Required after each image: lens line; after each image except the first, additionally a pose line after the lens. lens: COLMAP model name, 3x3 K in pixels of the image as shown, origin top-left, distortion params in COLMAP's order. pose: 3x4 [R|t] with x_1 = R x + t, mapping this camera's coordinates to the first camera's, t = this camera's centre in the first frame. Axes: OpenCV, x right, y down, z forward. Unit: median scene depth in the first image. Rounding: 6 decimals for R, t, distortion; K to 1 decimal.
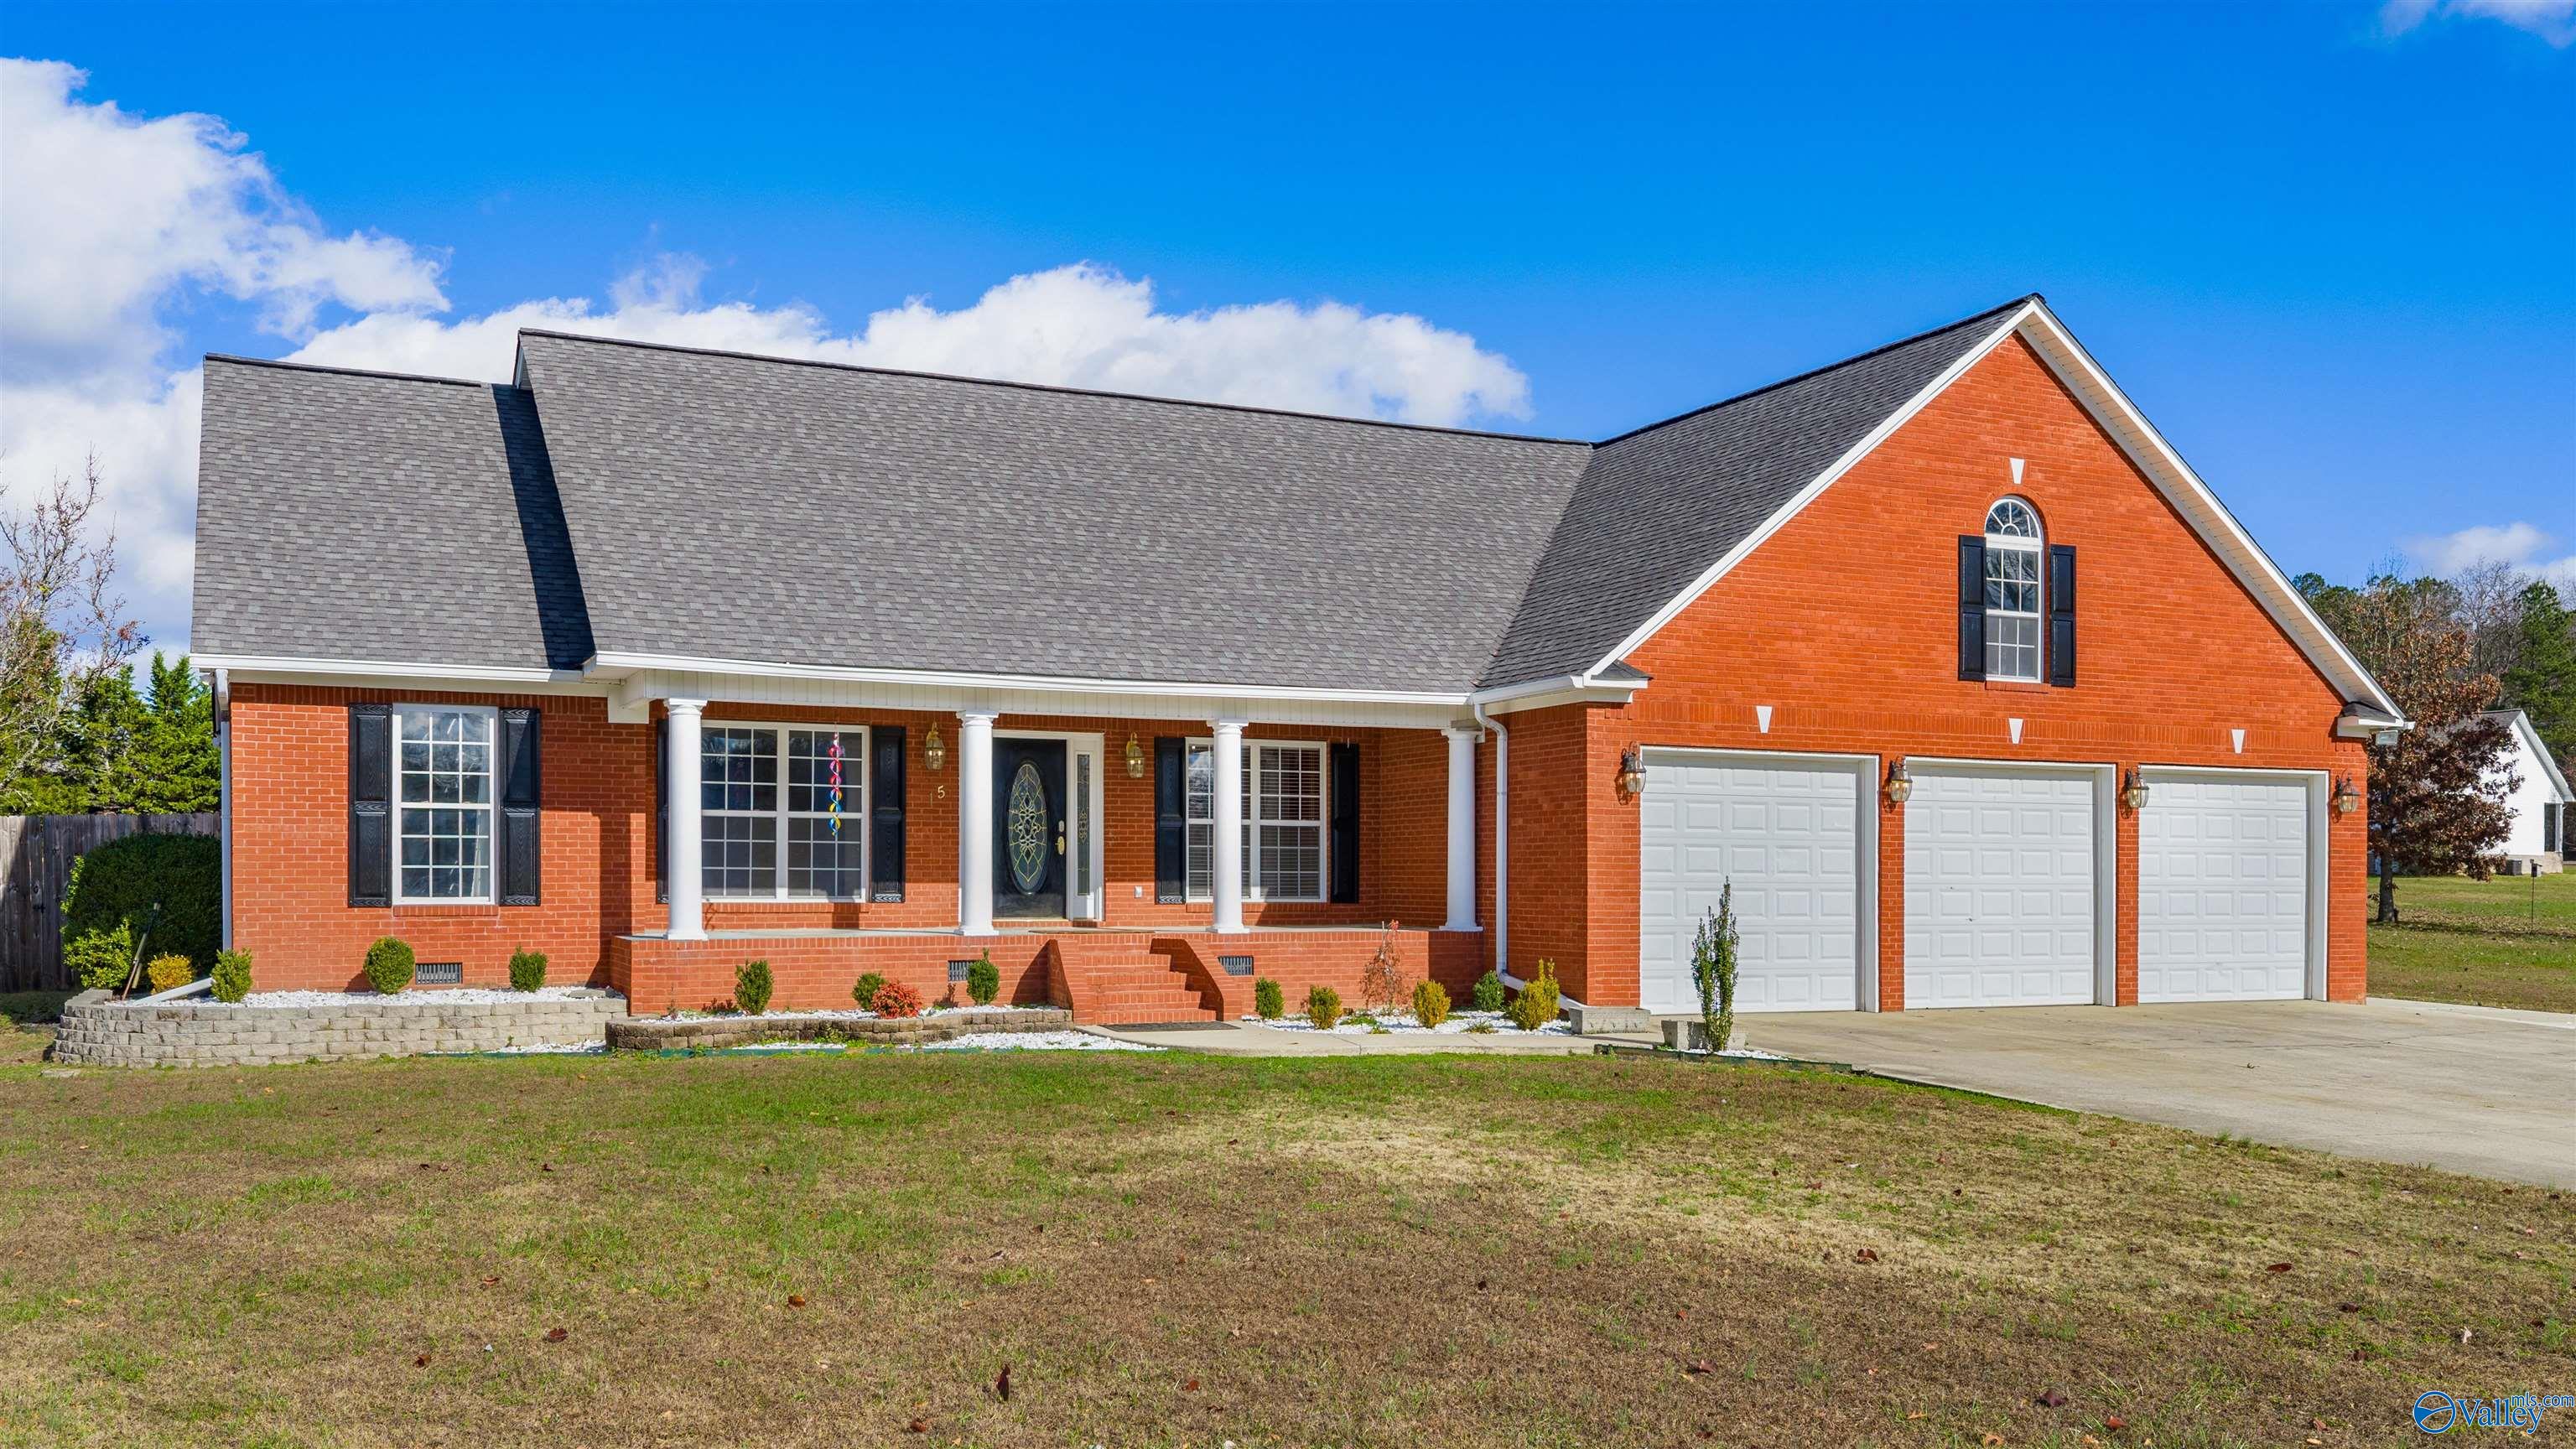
lens RADIAL K [[2180.6, 0, 1293.8], [0, 2180.6, 907.8], [0, 0, 1]] dist [0.010074, -0.018966]
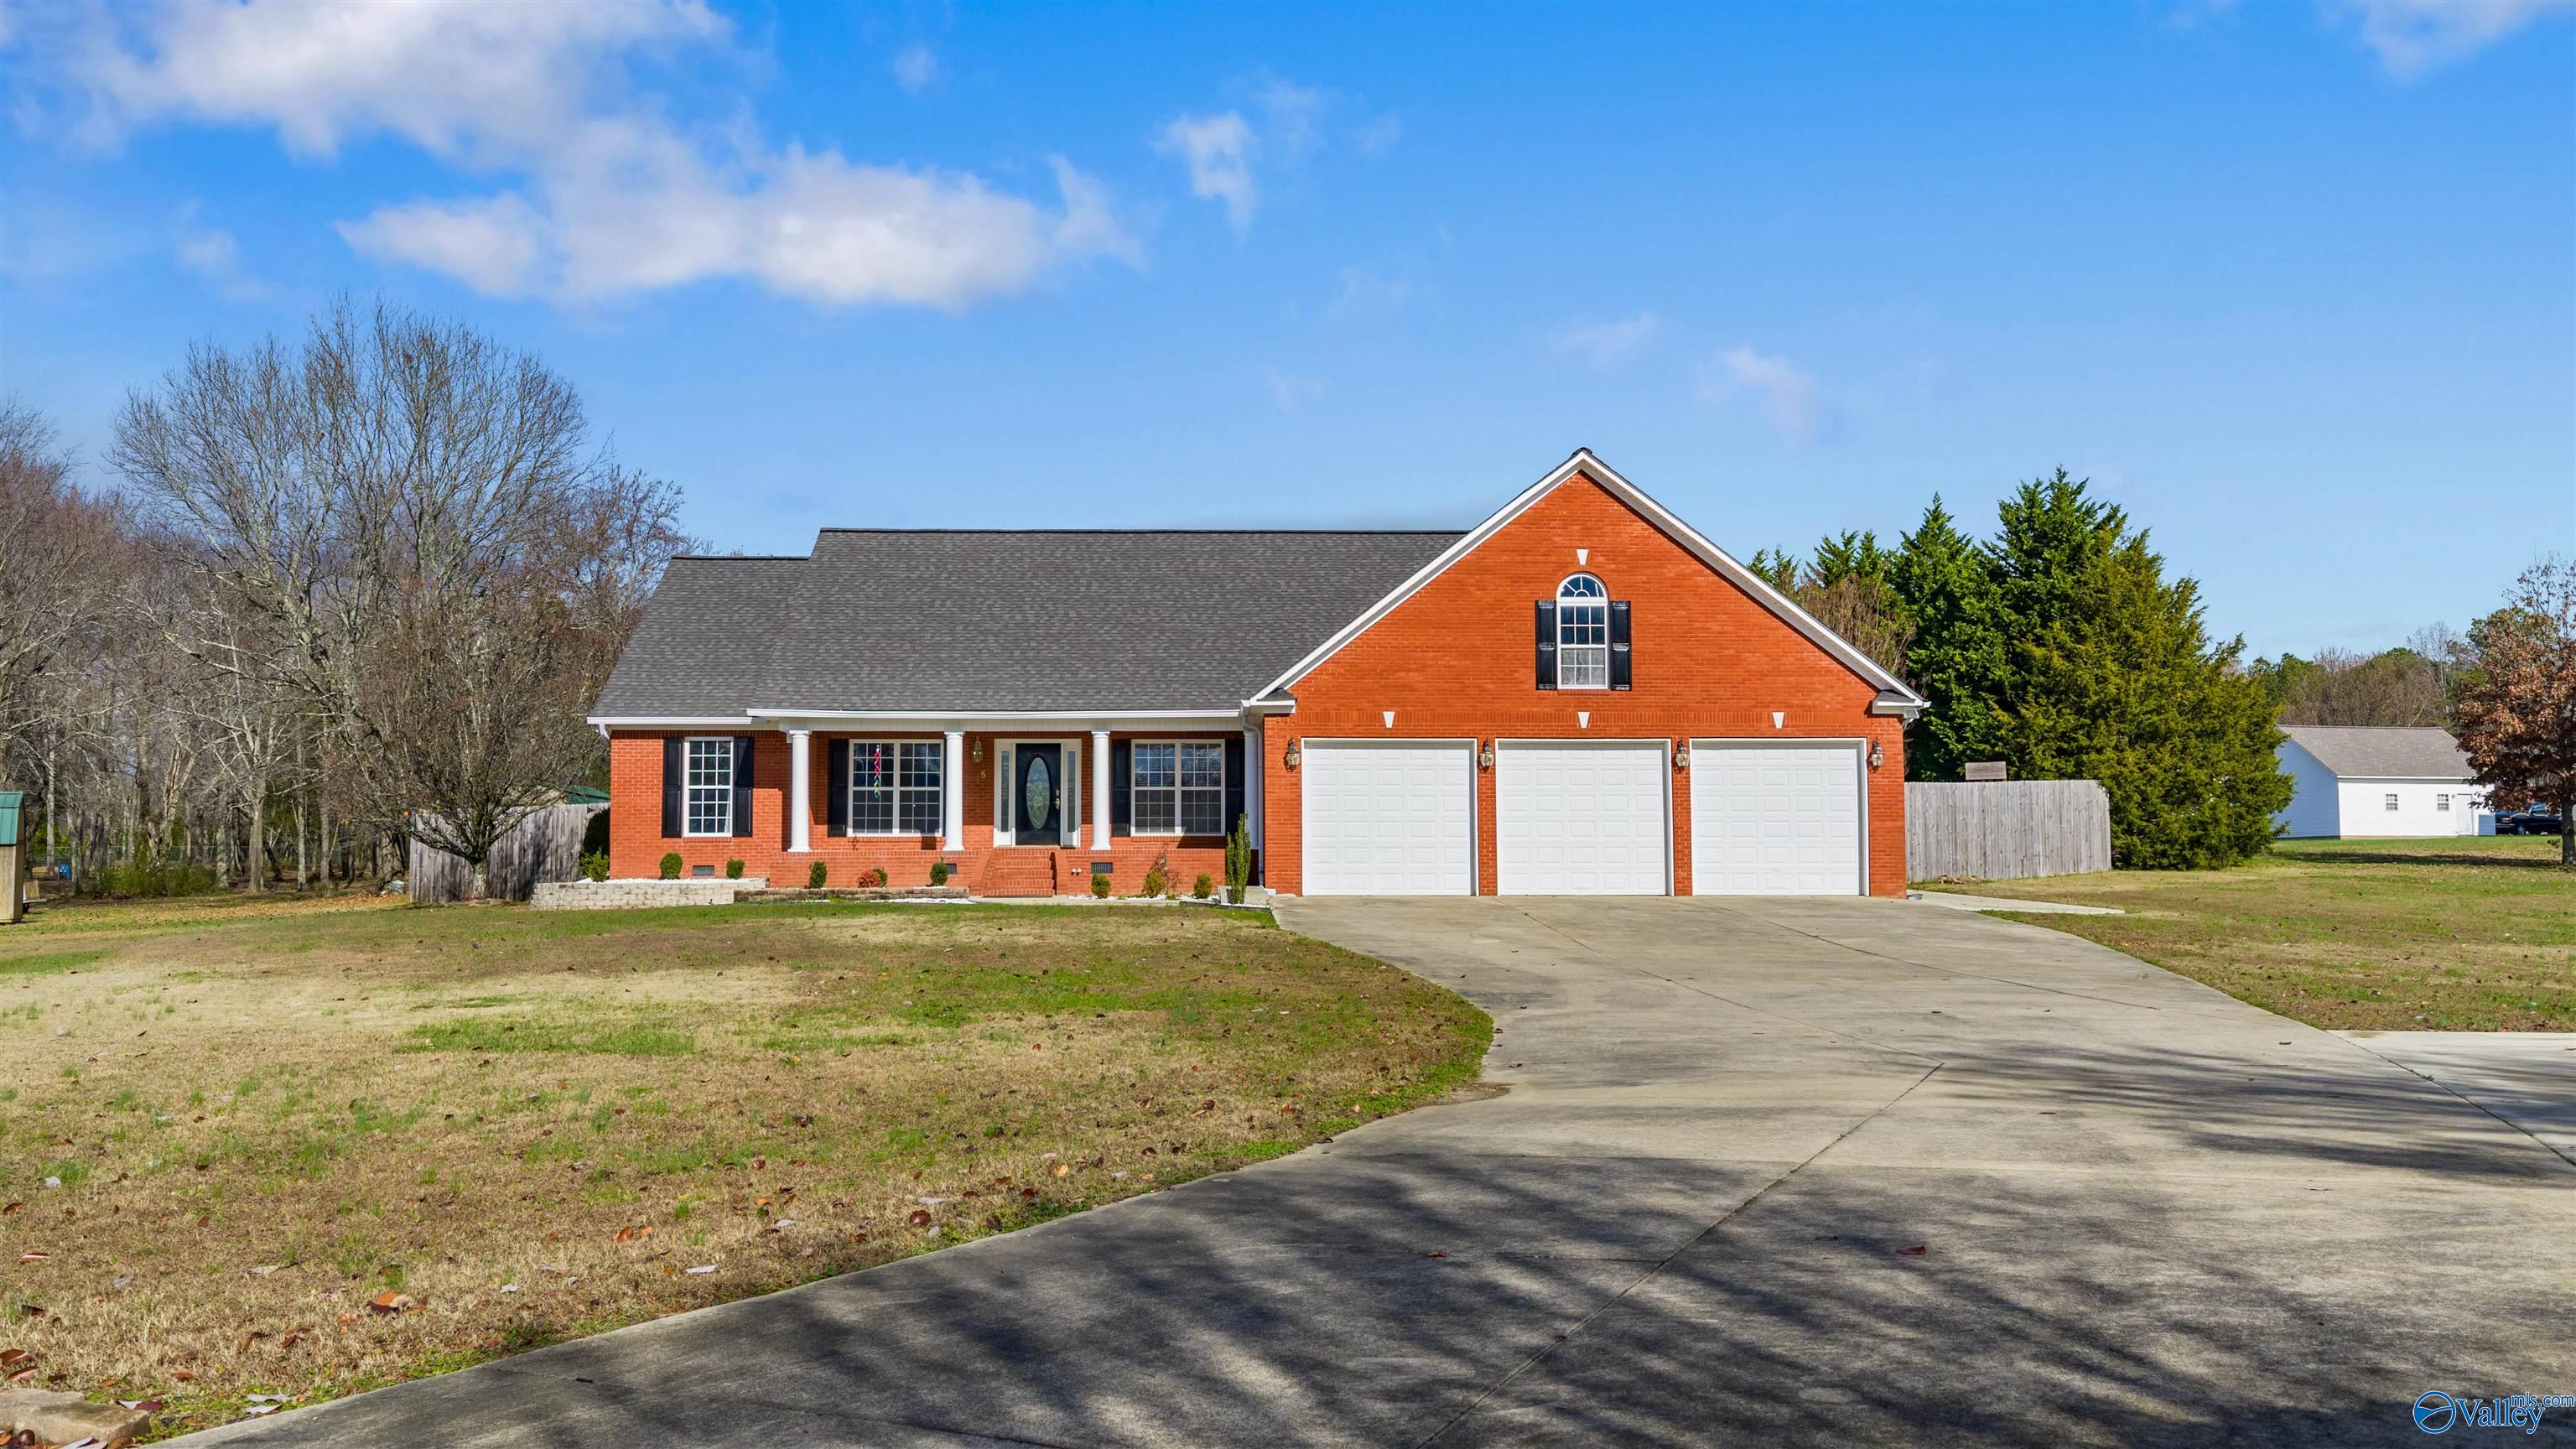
lens RADIAL K [[2147.6, 0, 1288.0], [0, 2147.6, 724.5], [0, 0, 1]] dist [0.034115, -0.067284]
pose [[0.918177, -0.033335, -0.394766, 0.775160], [0.001573, 0.996753, -0.080510, 0.049081], [0.396168, 0.073301, 0.915247, -0.528017]]
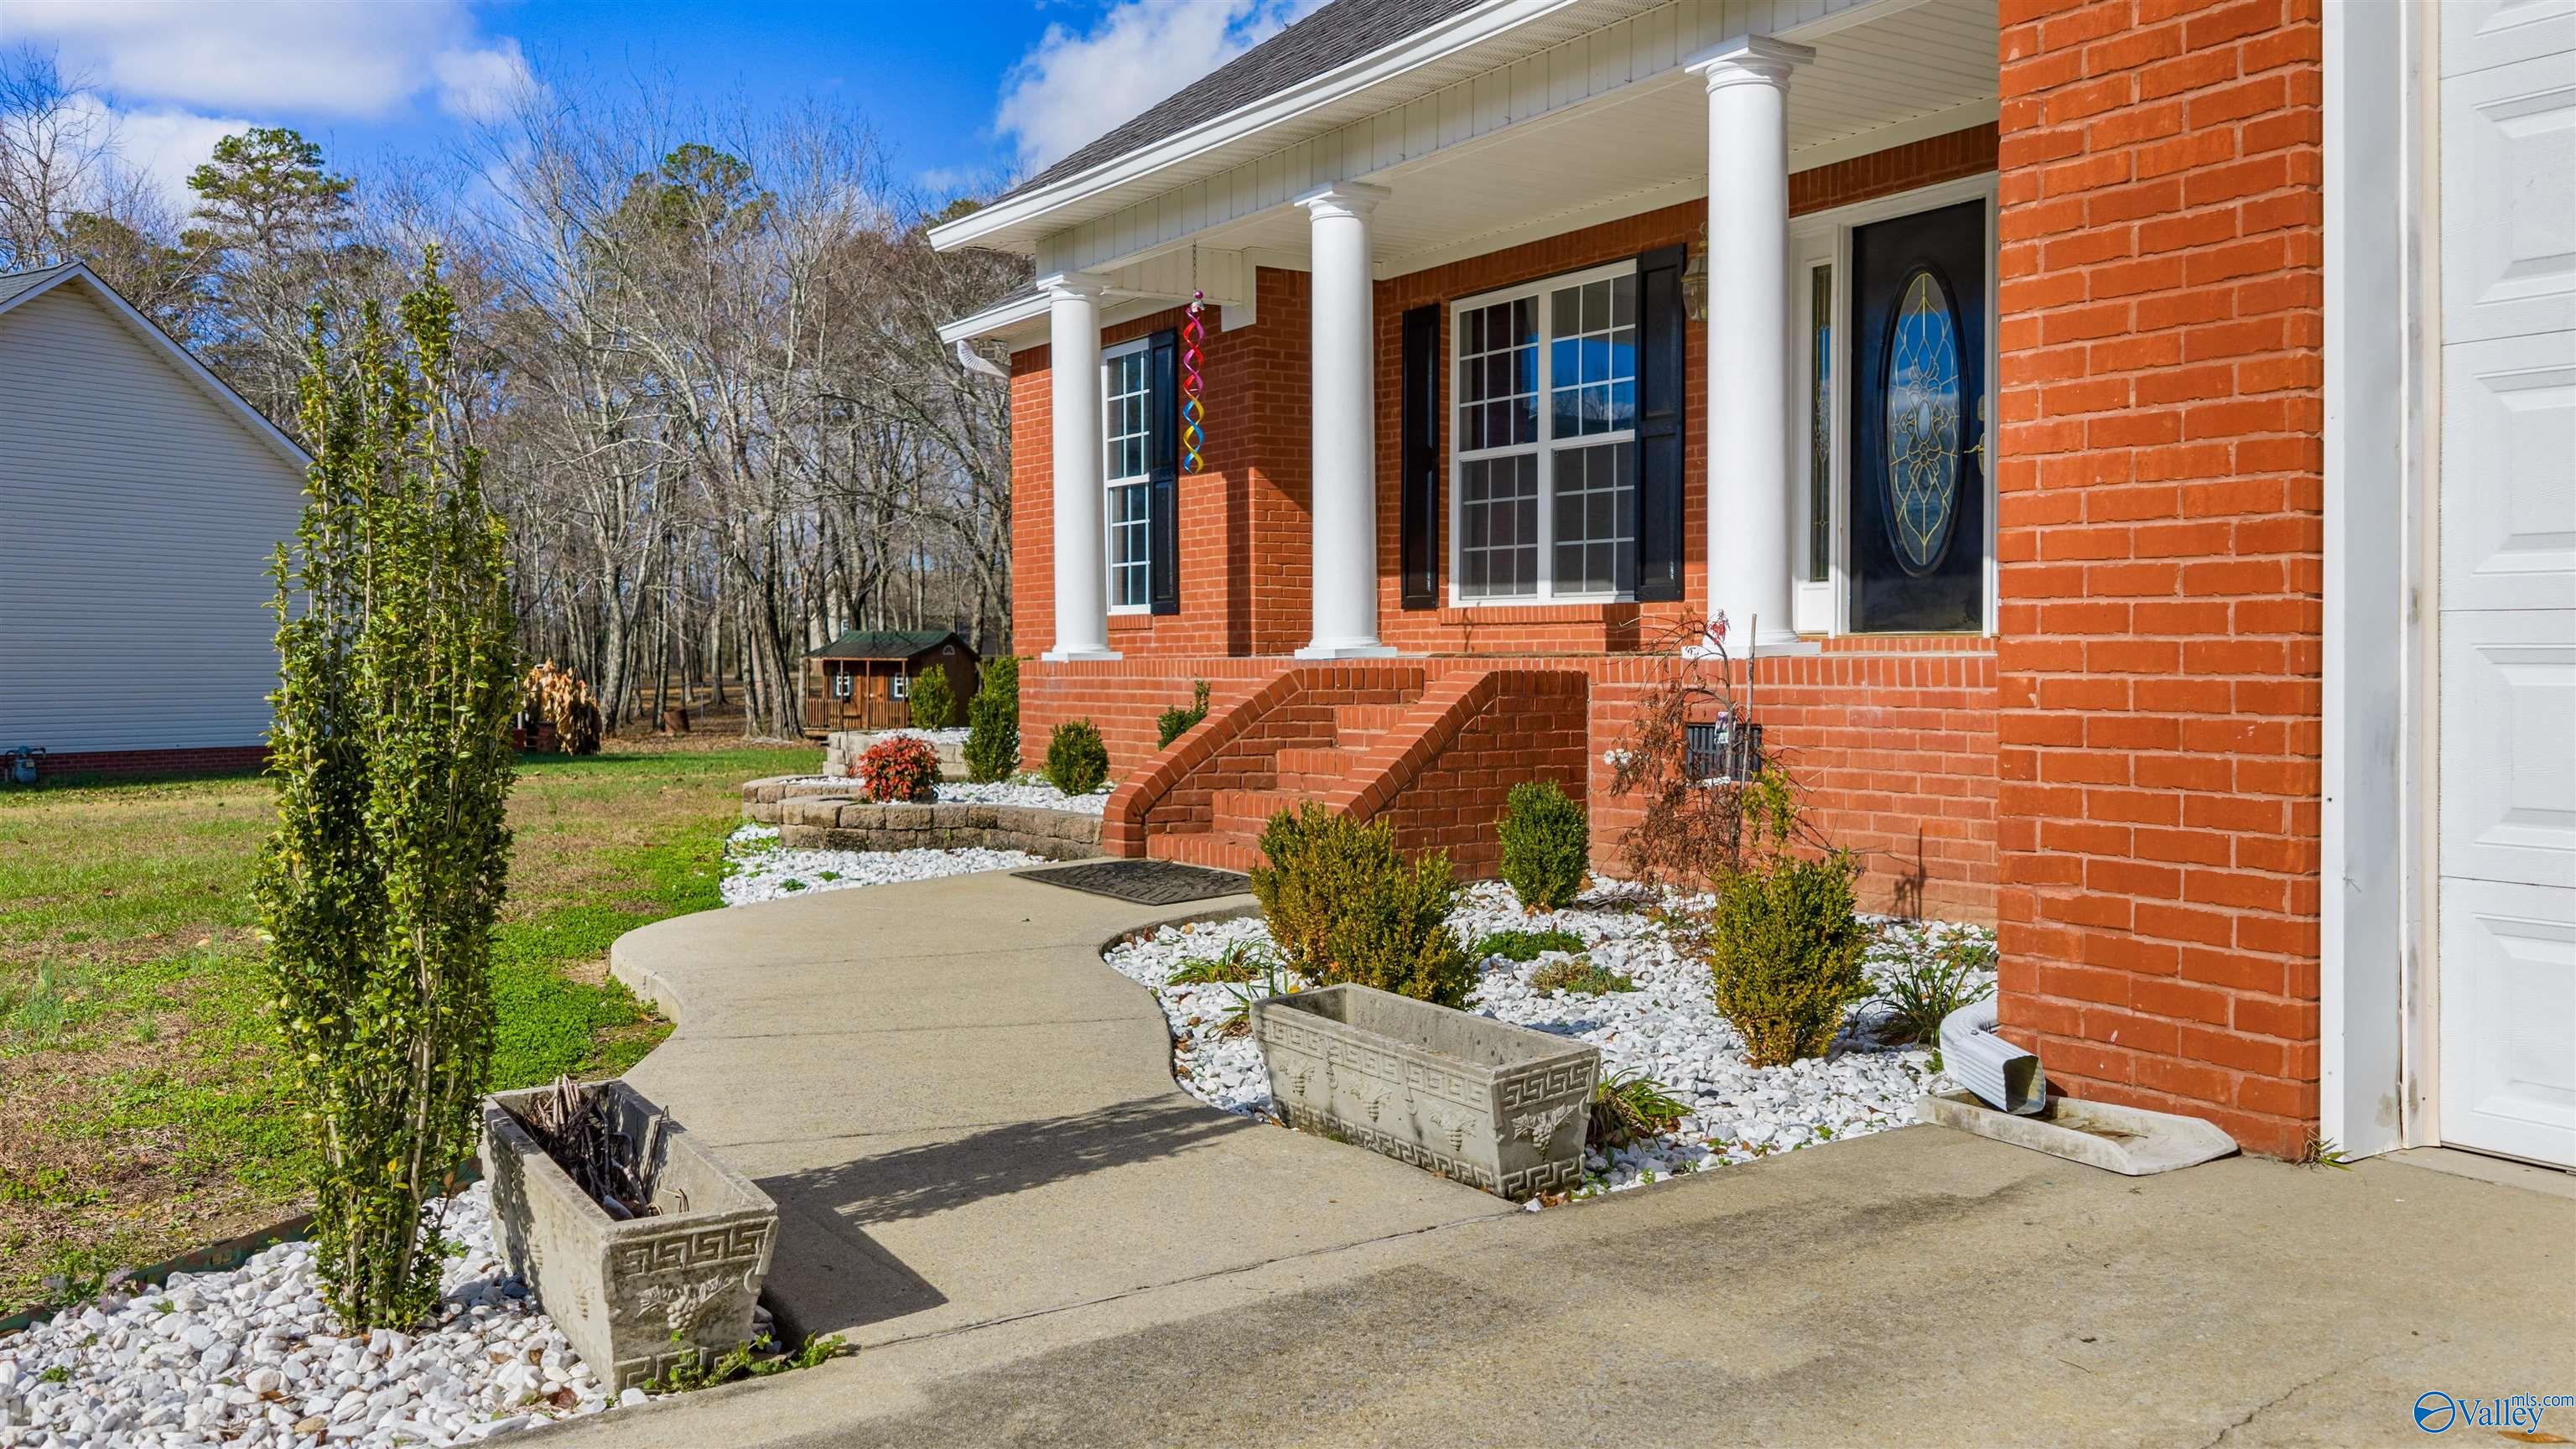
lens RADIAL K [[2147.6, 0, 1288.0], [0, 2147.6, 724.5], [0, 0, 1]] dist [0.034115, -0.067284]
pose [[0.112992, 0.028816, -0.993178, 0.294969], [-0.012014, 0.999546, 0.027634, 0.012859], [0.993523, 0.008810, 0.113287, 0.857537]]
